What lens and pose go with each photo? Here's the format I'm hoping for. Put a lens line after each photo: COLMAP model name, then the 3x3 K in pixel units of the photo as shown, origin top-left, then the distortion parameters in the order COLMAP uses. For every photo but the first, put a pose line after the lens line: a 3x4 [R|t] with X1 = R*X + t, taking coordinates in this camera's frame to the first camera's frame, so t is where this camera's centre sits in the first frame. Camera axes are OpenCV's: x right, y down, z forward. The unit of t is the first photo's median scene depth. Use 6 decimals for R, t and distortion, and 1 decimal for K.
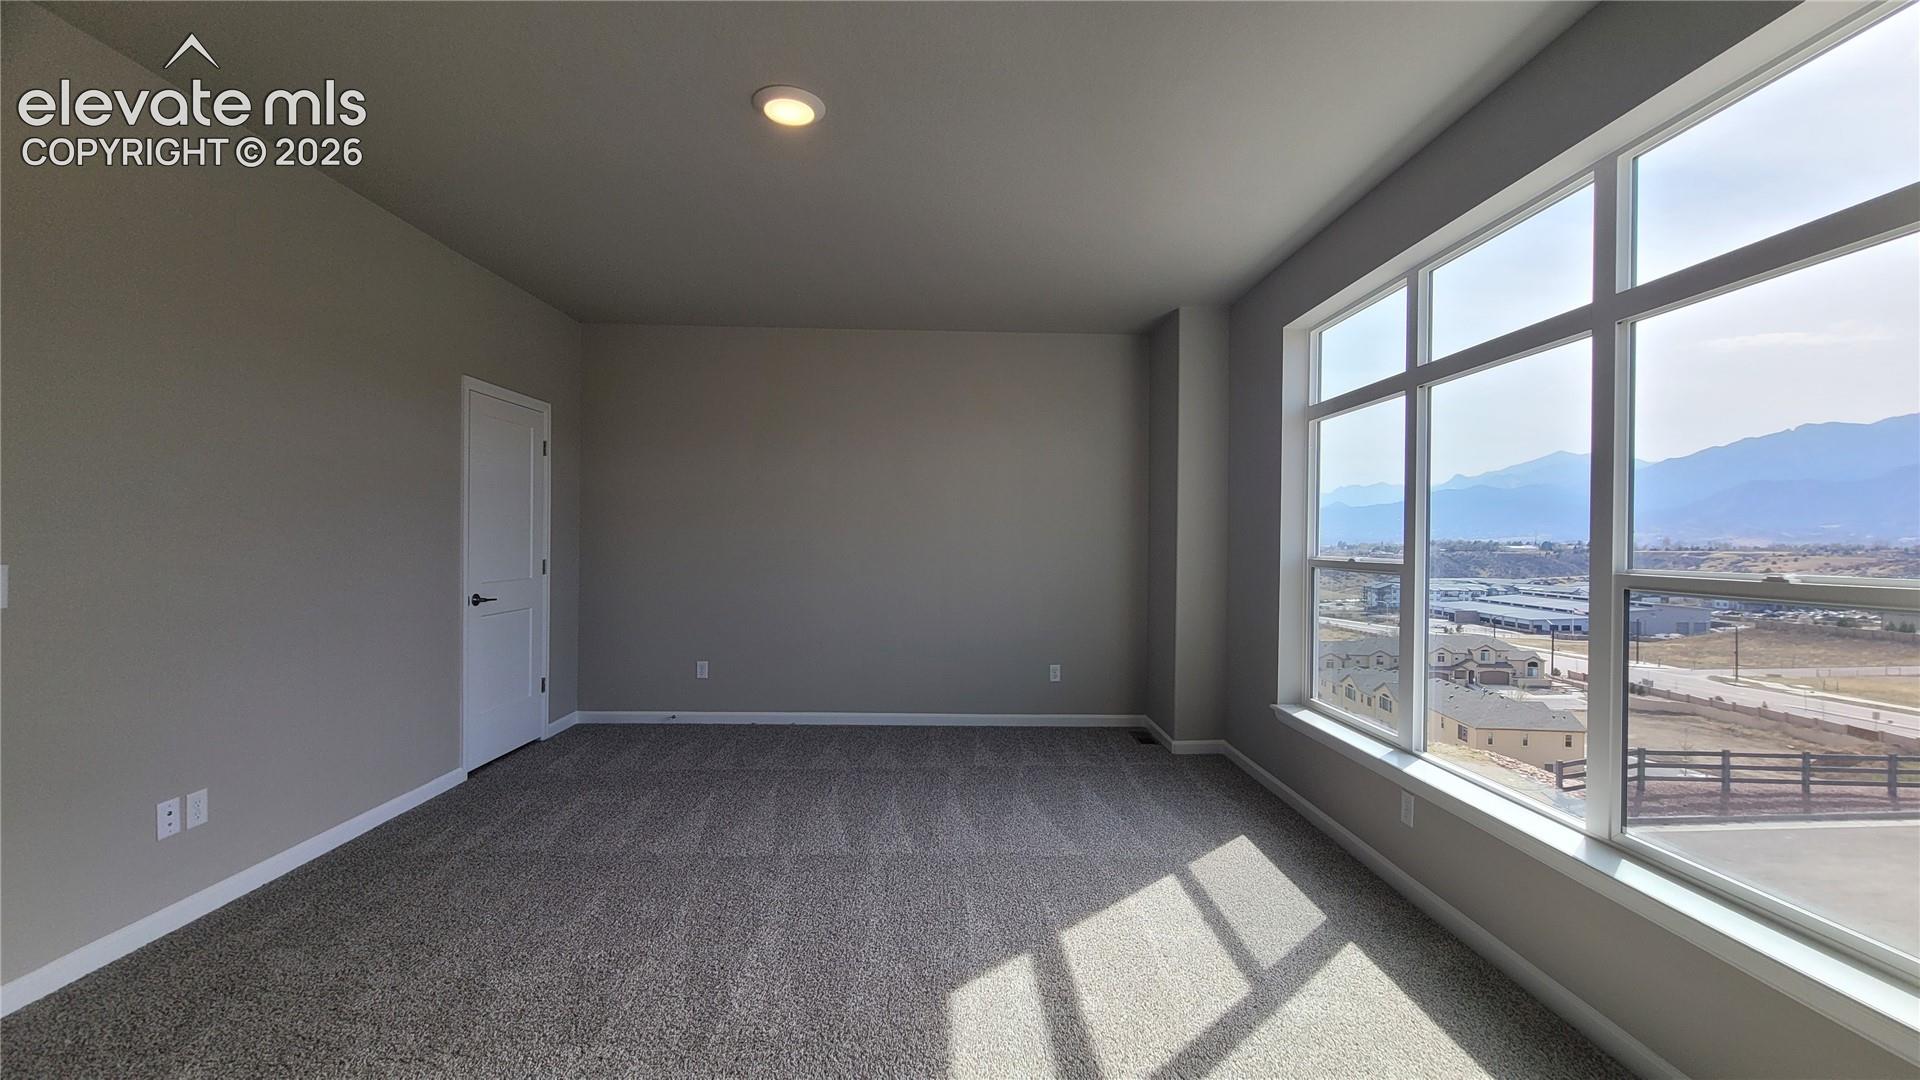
lens RADIAL K [[784.4, 0, 966.0], [0, 784.4, 538.2], [0, 0, 1]] dist [-0.000005, 0.000718]
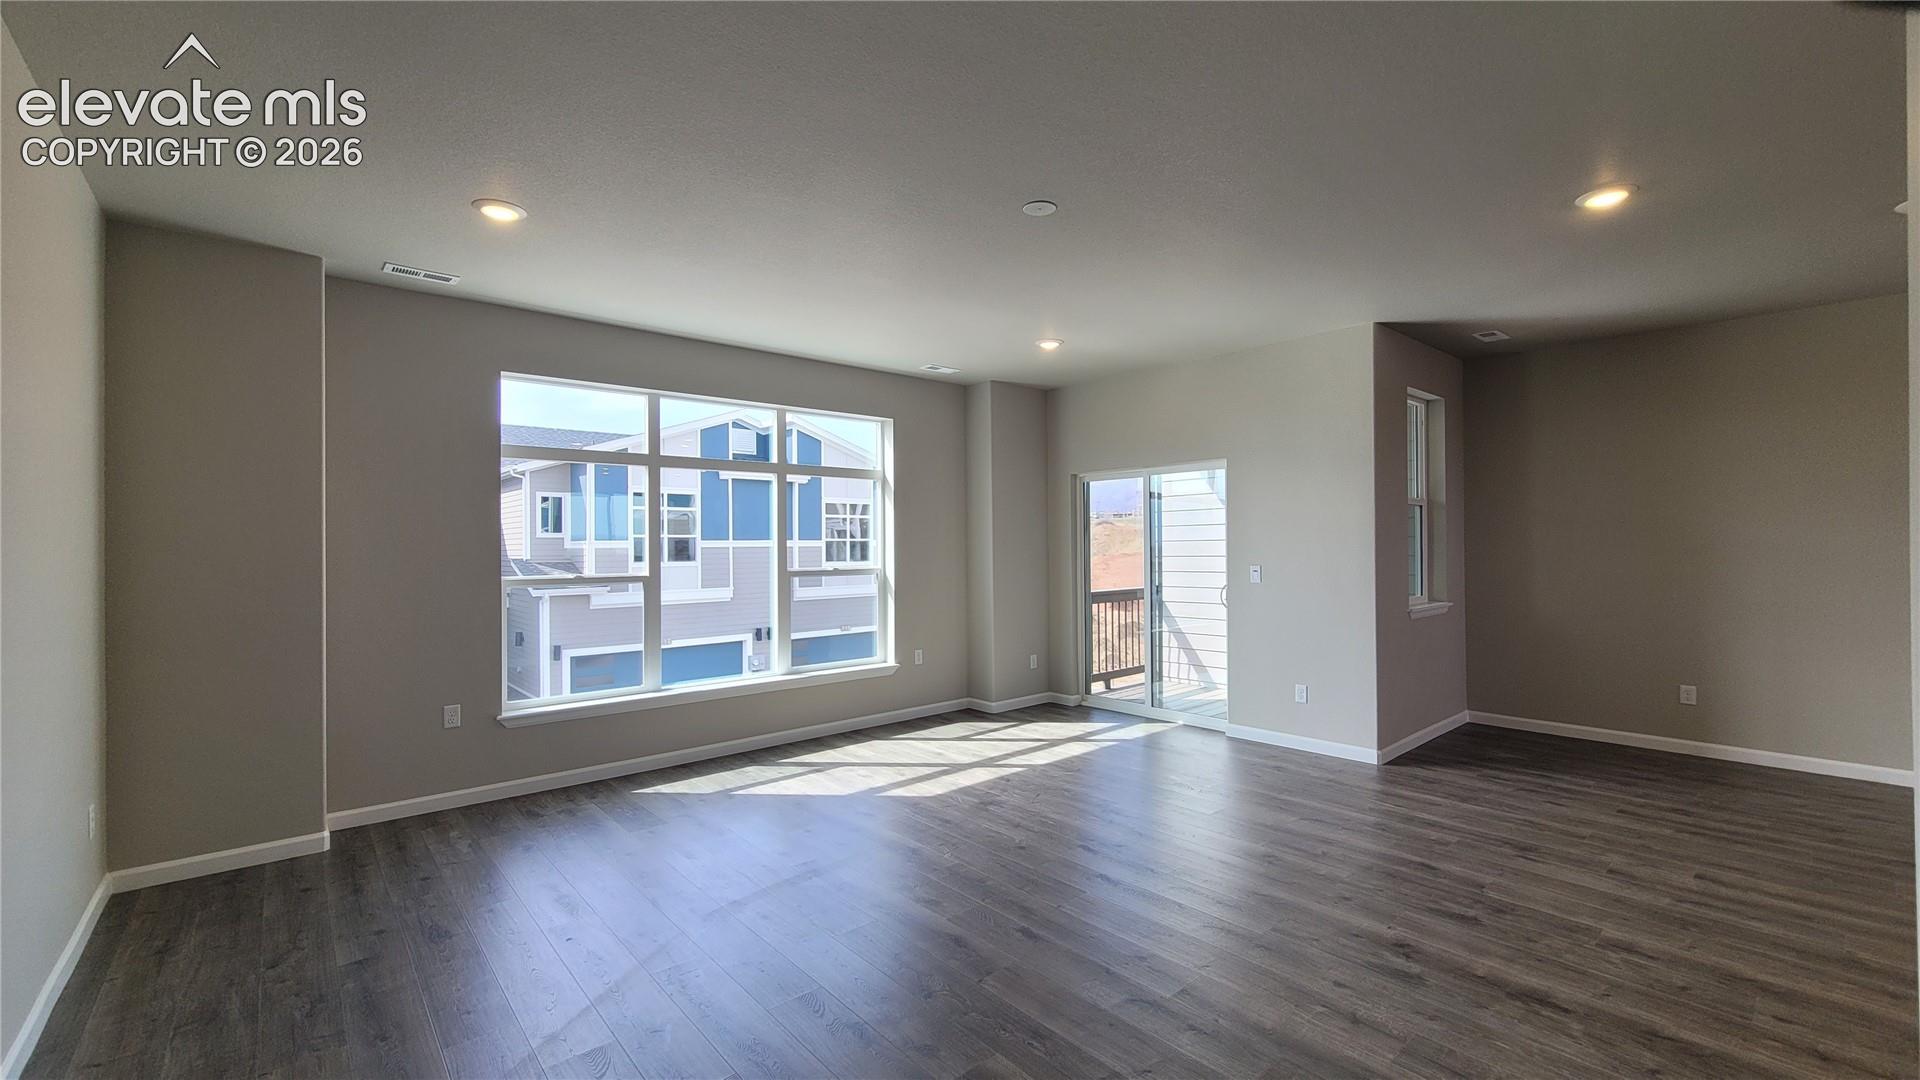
lens RADIAL K [[785.9, 0, 964.2], [0, 785.9, 536.3], [0, 0, 1]] dist [-0.017221, 0.000060]
pose [[-0.638633, -0.004567, 0.769498, -1.076814], [-0.005625, 0.999983, 0.001266, -0.051063], [-0.769491, -0.003520, -0.638648, 1.518217]]
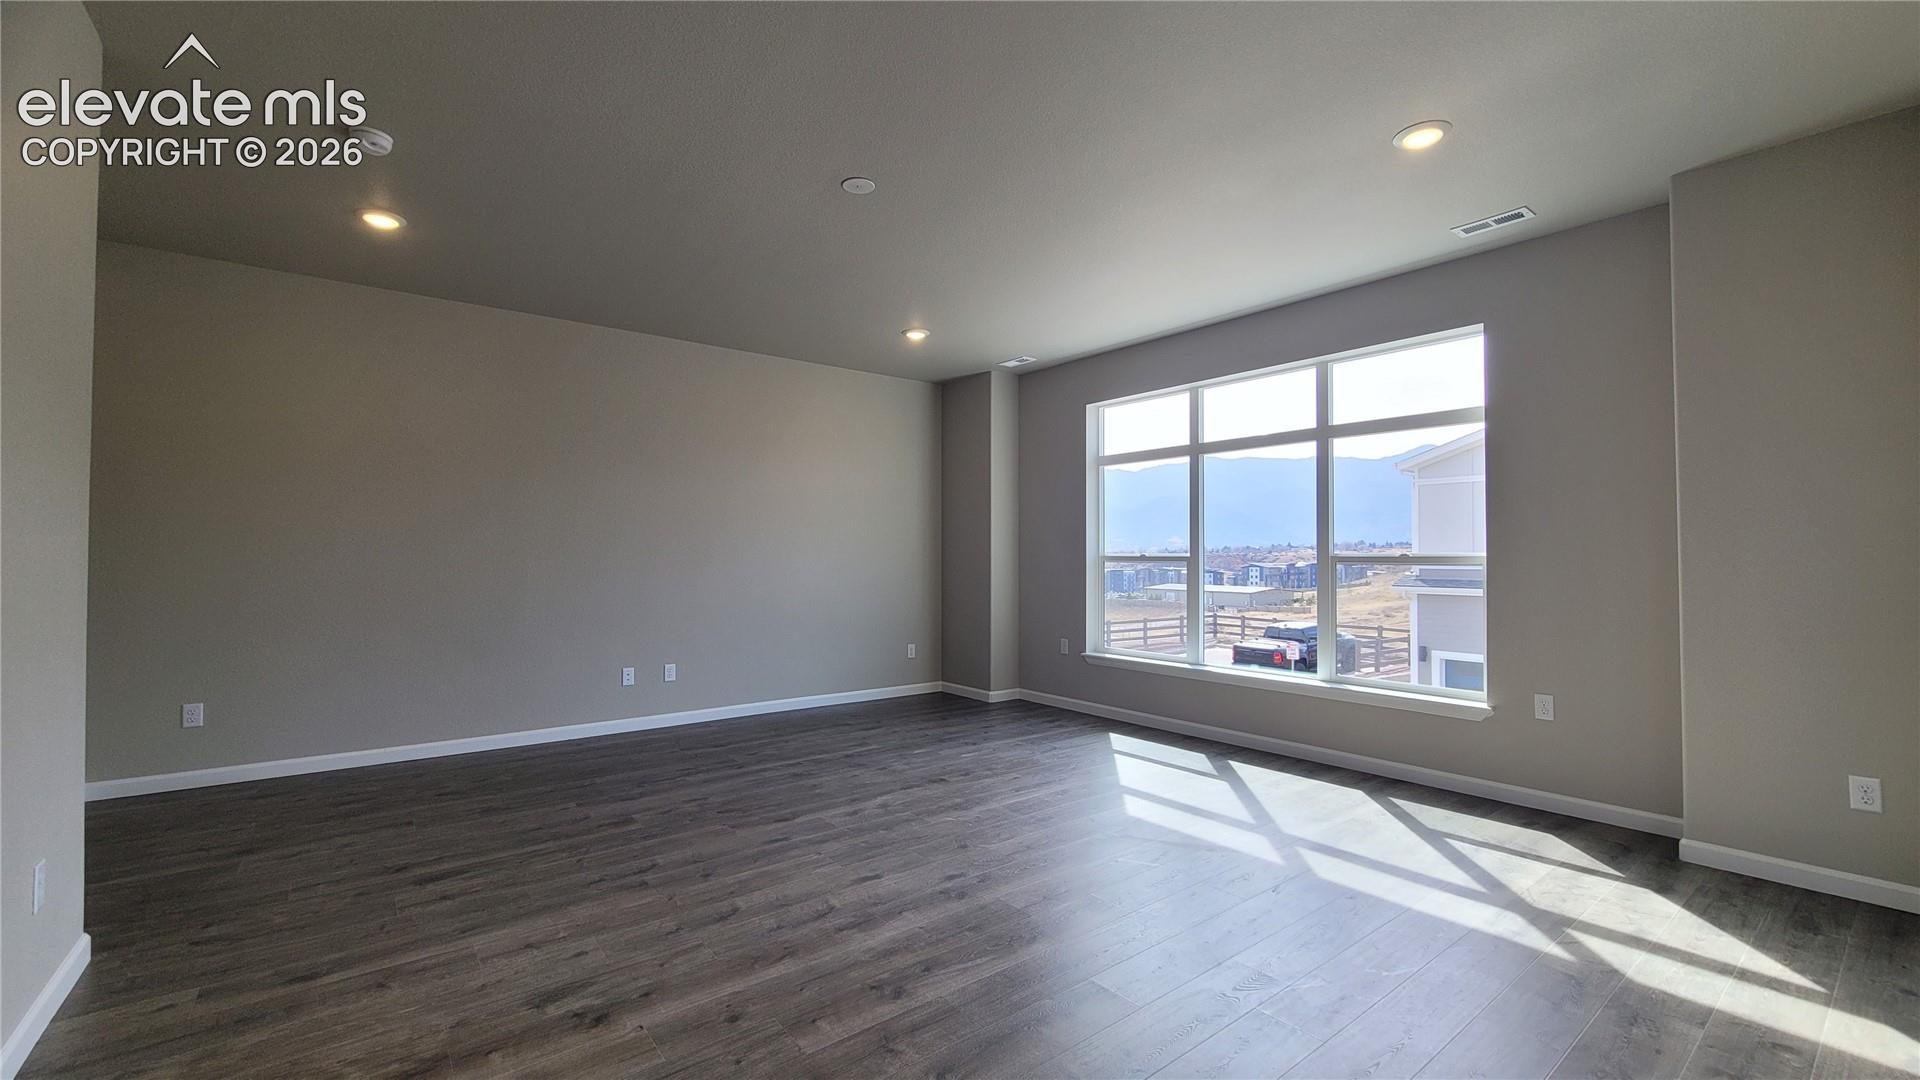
lens RADIAL K [[785.9, 0, 964.2], [0, 785.9, 536.3], [0, 0, 1]] dist [-0.017221, 0.000060]
pose [[0.800328, -0.001478, 0.599561, -0.874858], [0.008505, 0.999924, -0.008888, 0.002641], [-0.599503, 0.012212, 0.800280, -0.082126]]
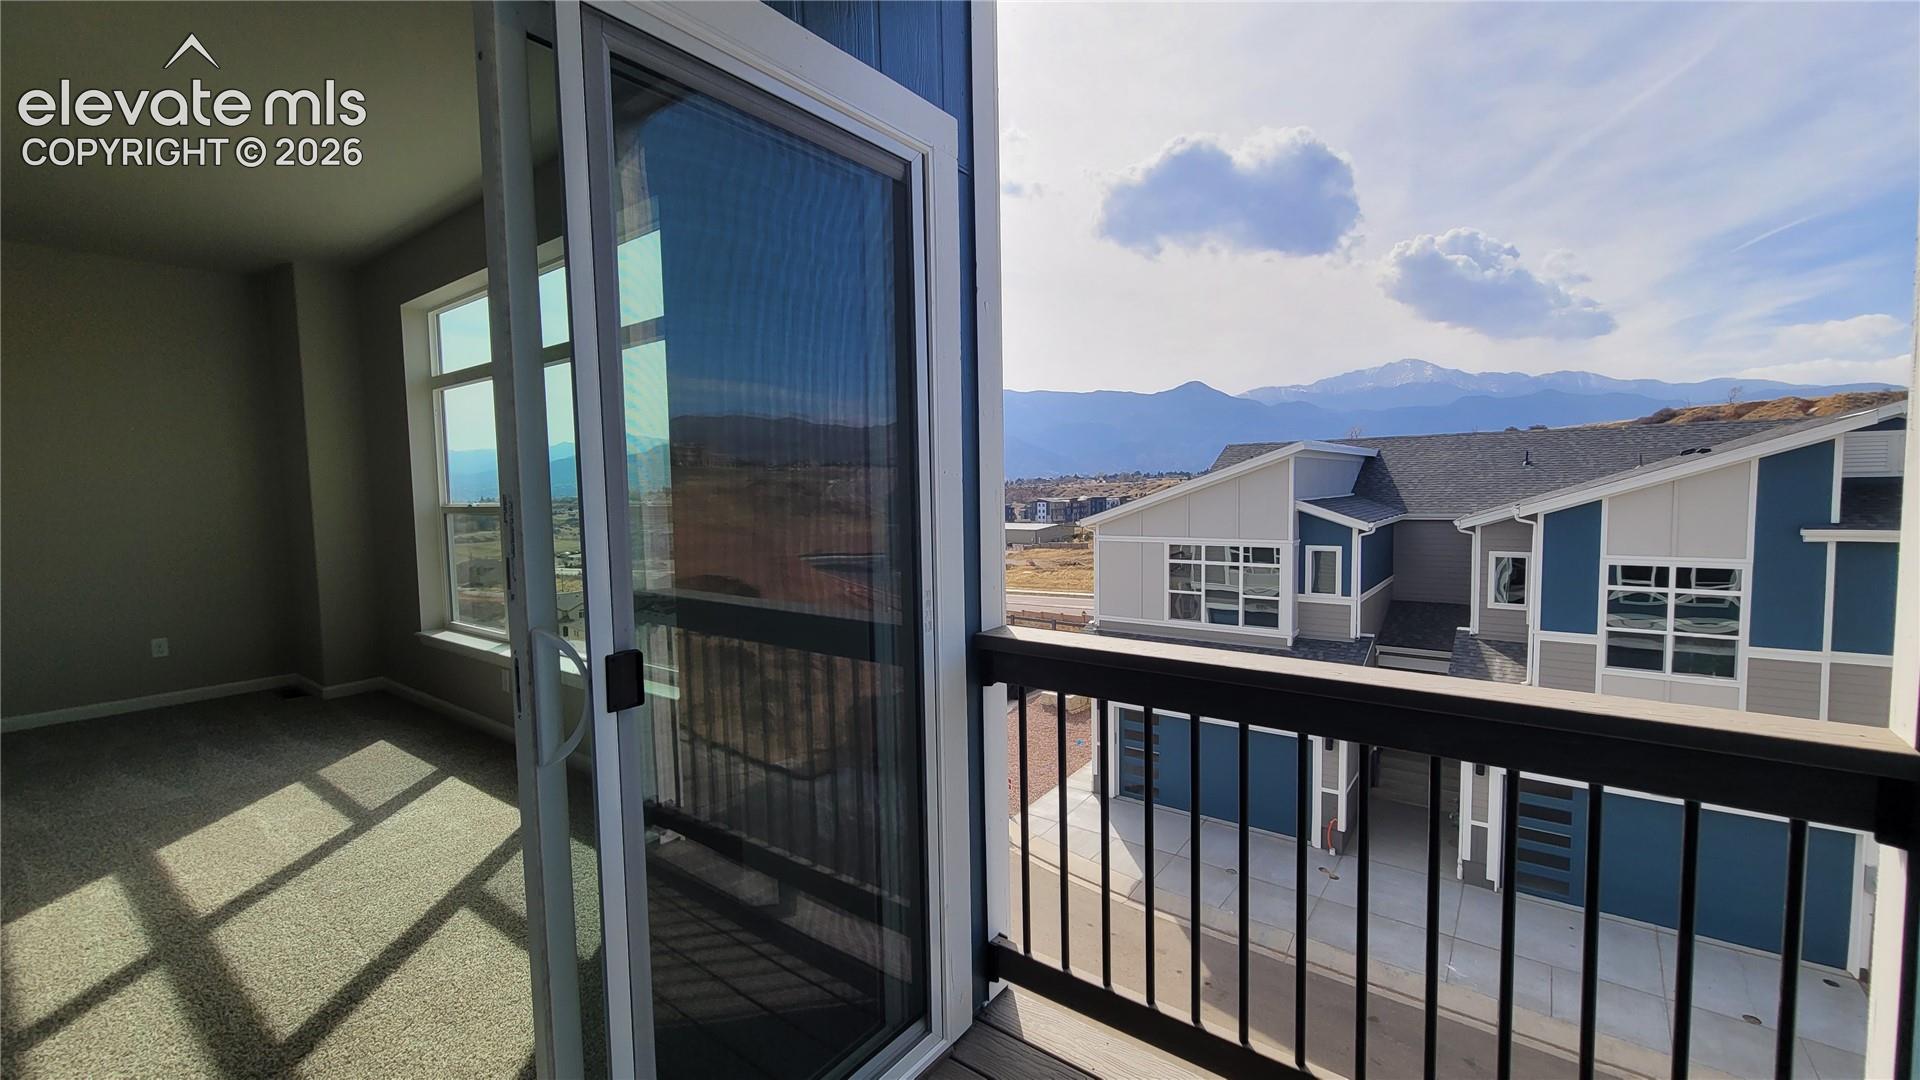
lens RADIAL K [[784.4, 0, 966.0], [0, 784.4, 538.2], [0, 0, 1]] dist [-0.000005, 0.000718]
pose [[0.626116, -0.078960, 0.775722, 0.007982], [0.026920, 0.996455, 0.079700, 0.001016], [-0.779265, -0.029019, 0.626022, -0.468359]]
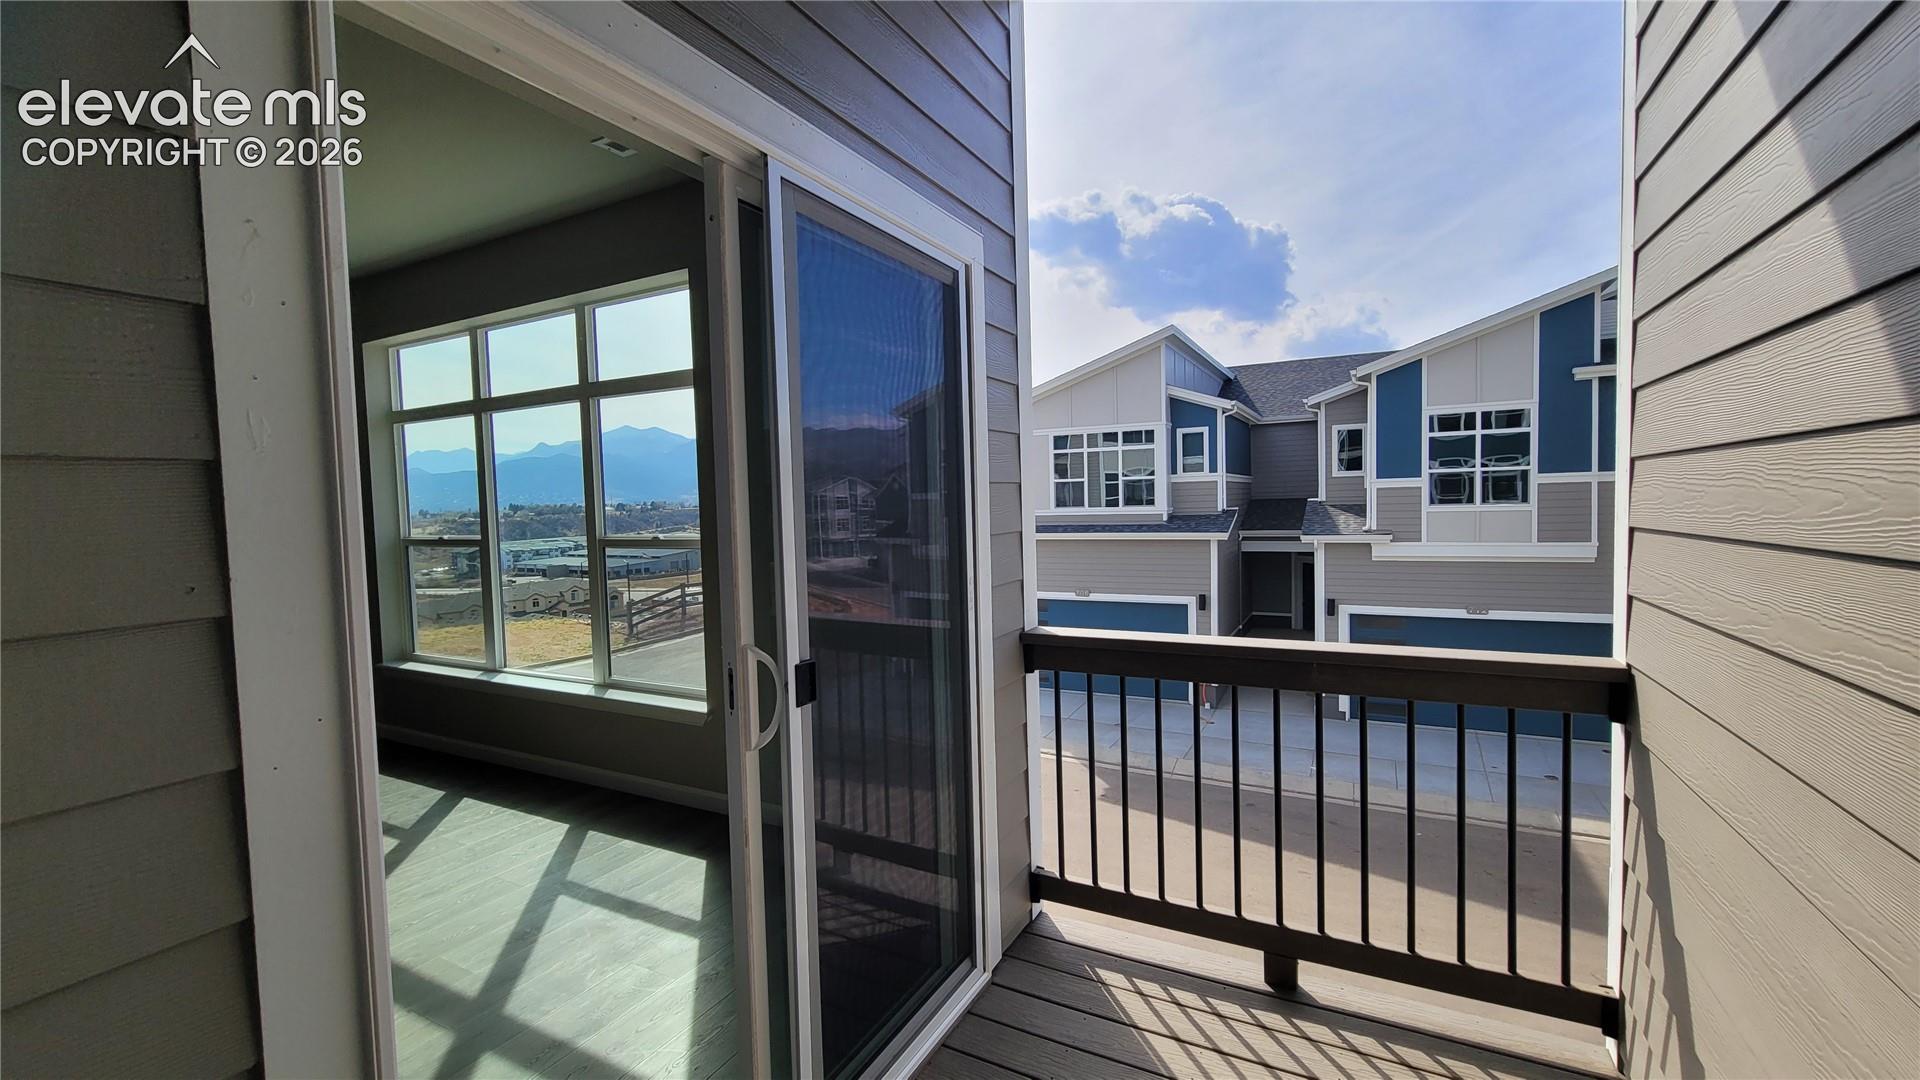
lens RADIAL K [[784.4, 0, 966.0], [0, 784.4, 538.2], [0, 0, 1]] dist [-0.000005, 0.000718]
pose [[0.495461, -0.074912, 0.865394, -0.228074], [0.031853, 0.997171, 0.068082, -0.037049], [-0.868046, -0.006167, 0.496445, -0.451553]]
